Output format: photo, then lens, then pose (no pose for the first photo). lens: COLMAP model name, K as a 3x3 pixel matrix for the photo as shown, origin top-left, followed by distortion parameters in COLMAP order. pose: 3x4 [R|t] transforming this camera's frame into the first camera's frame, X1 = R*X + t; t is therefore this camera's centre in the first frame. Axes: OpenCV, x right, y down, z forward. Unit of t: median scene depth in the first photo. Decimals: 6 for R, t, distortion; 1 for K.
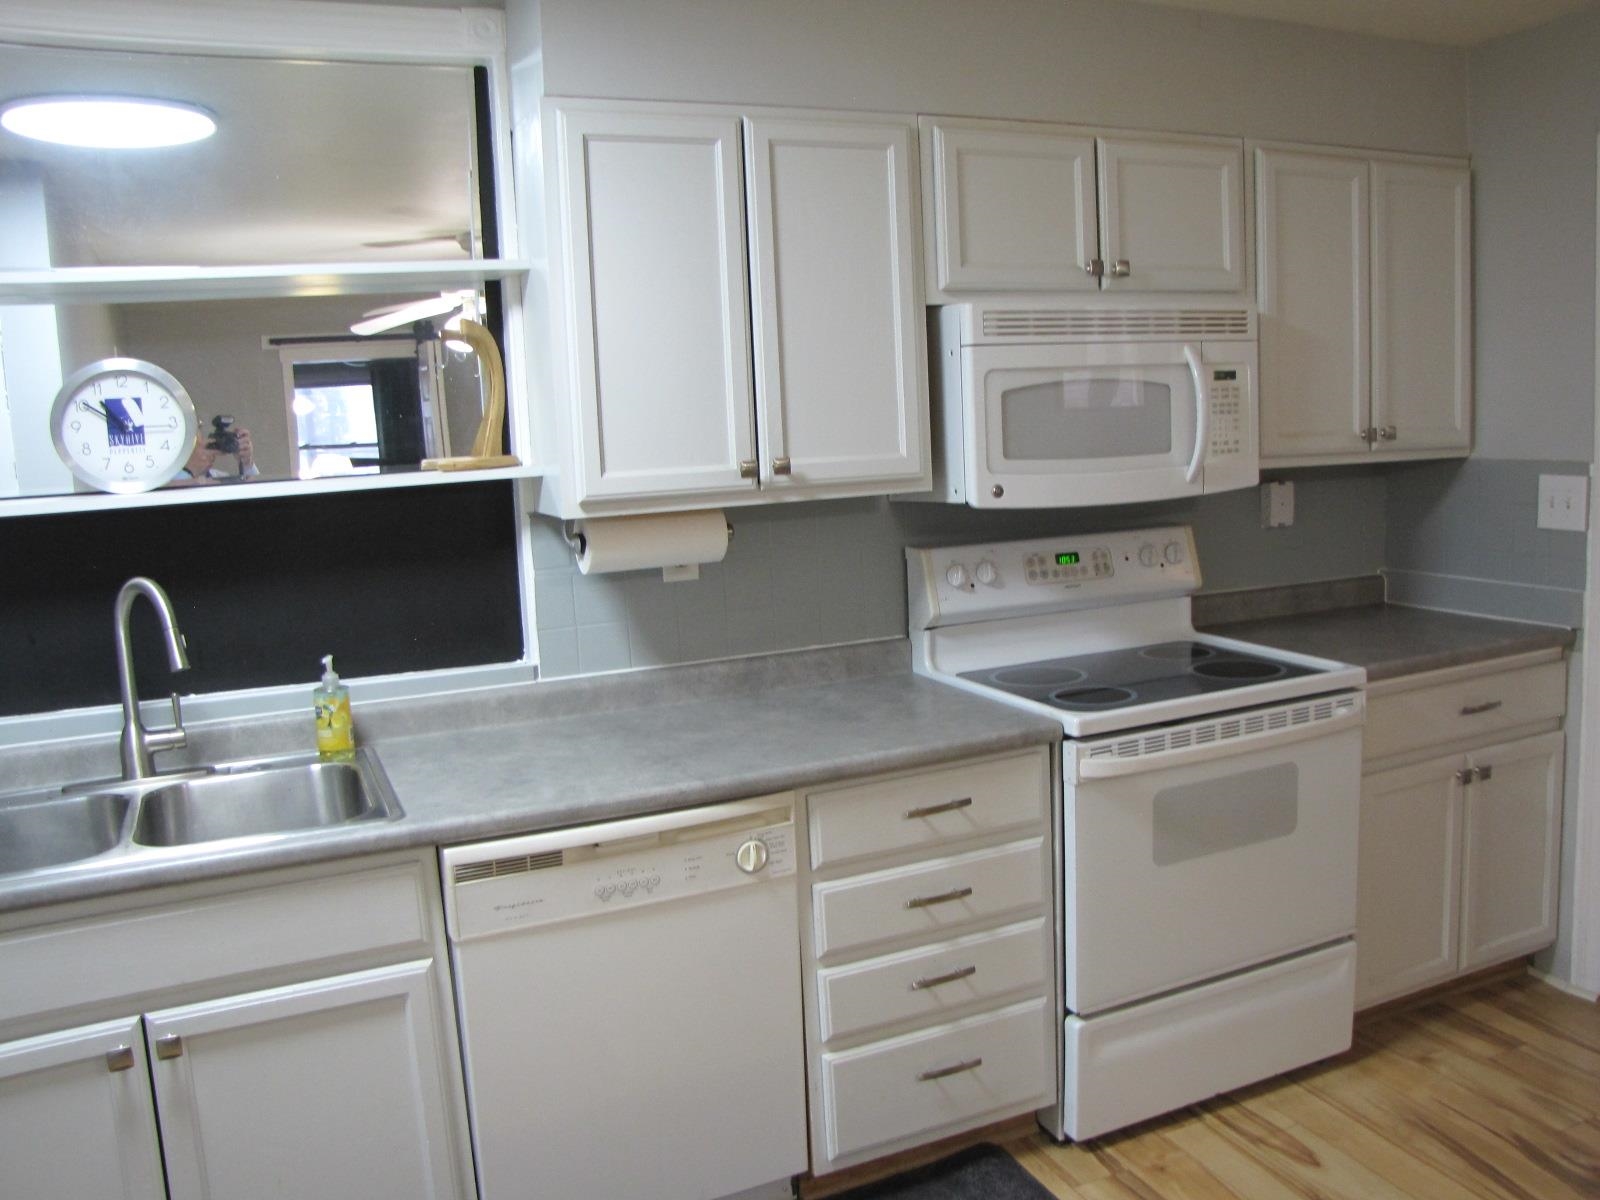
lens RADIAL K [[1290.2, 0, 813.0], [0, 1290.2, 610.3], [0, 0, 1]] dist [-0.119574, 0.047512]
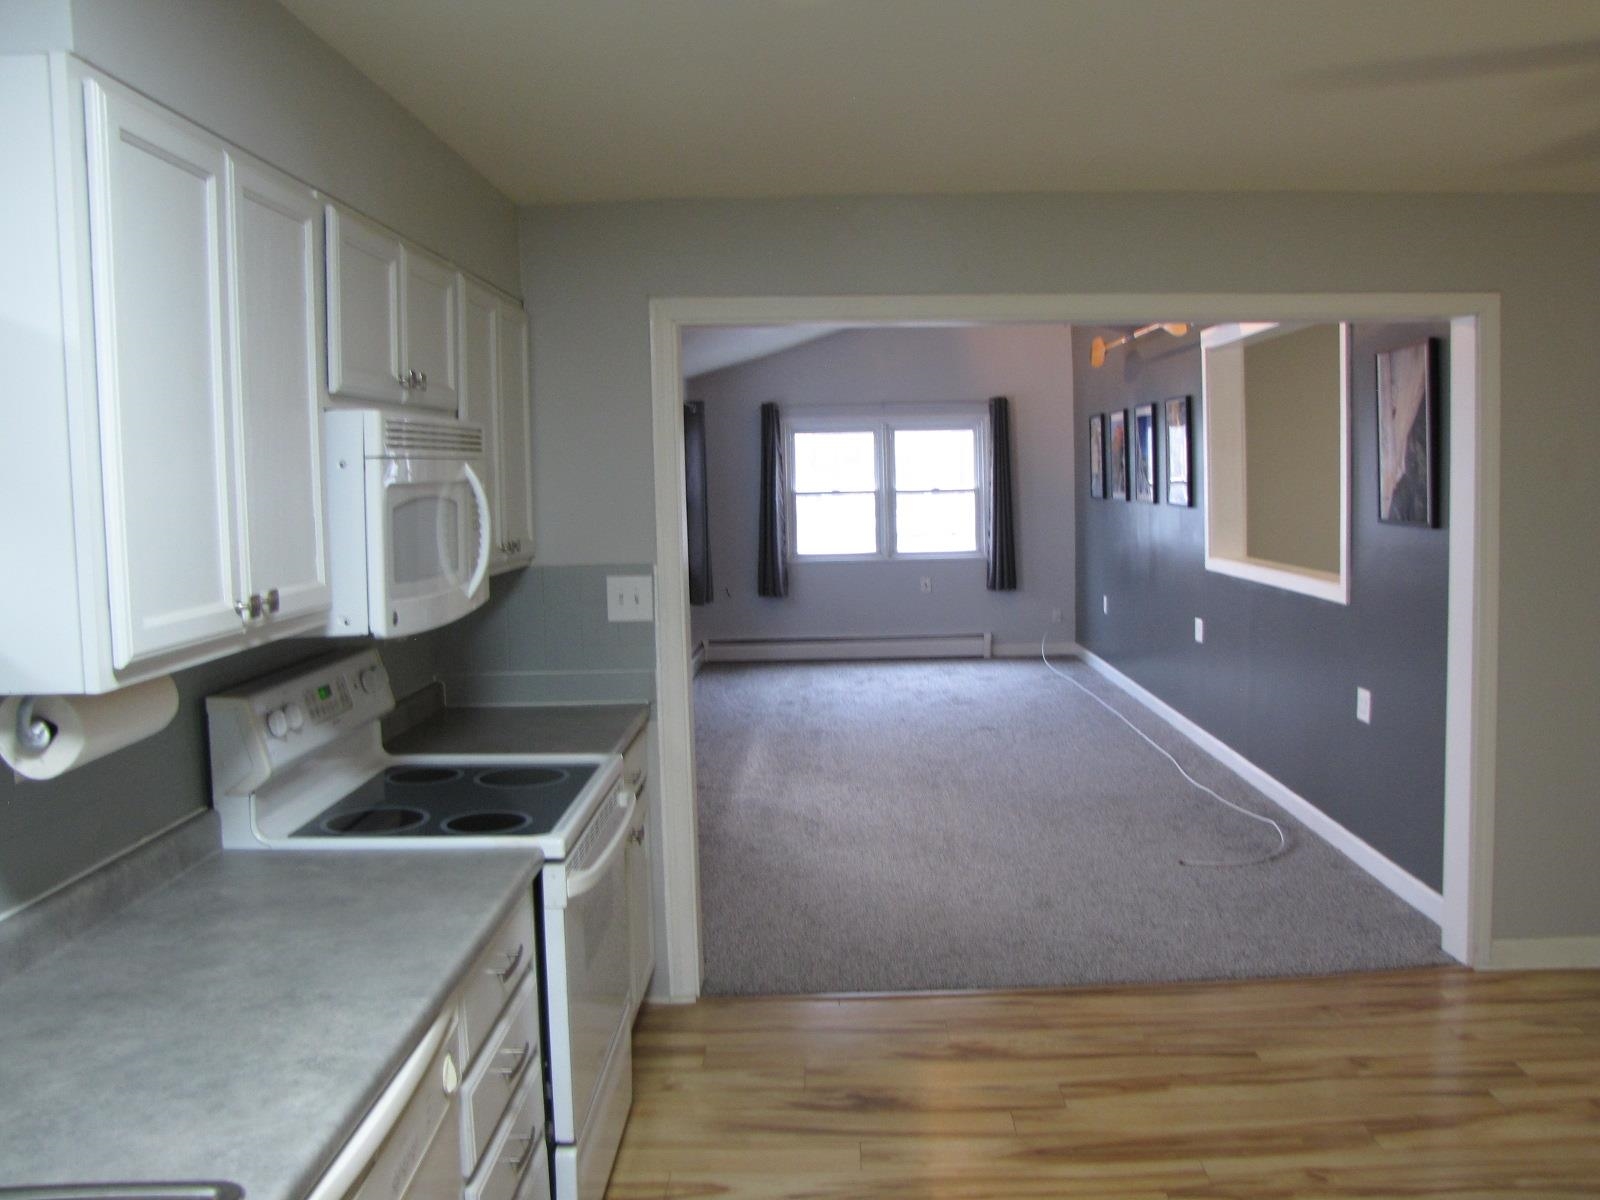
lens RADIAL K [[1360.9, 0, 802.6], [0, 1360.9, 605.8], [0, 0, 1]] dist [-0.176570, 0.159830]
pose [[0.423806, -0.051879, 0.904266, -0.518783], [0.137281, 0.990504, -0.007513, -0.048375], [-0.895289, 0.127323, 0.426903, 0.300431]]
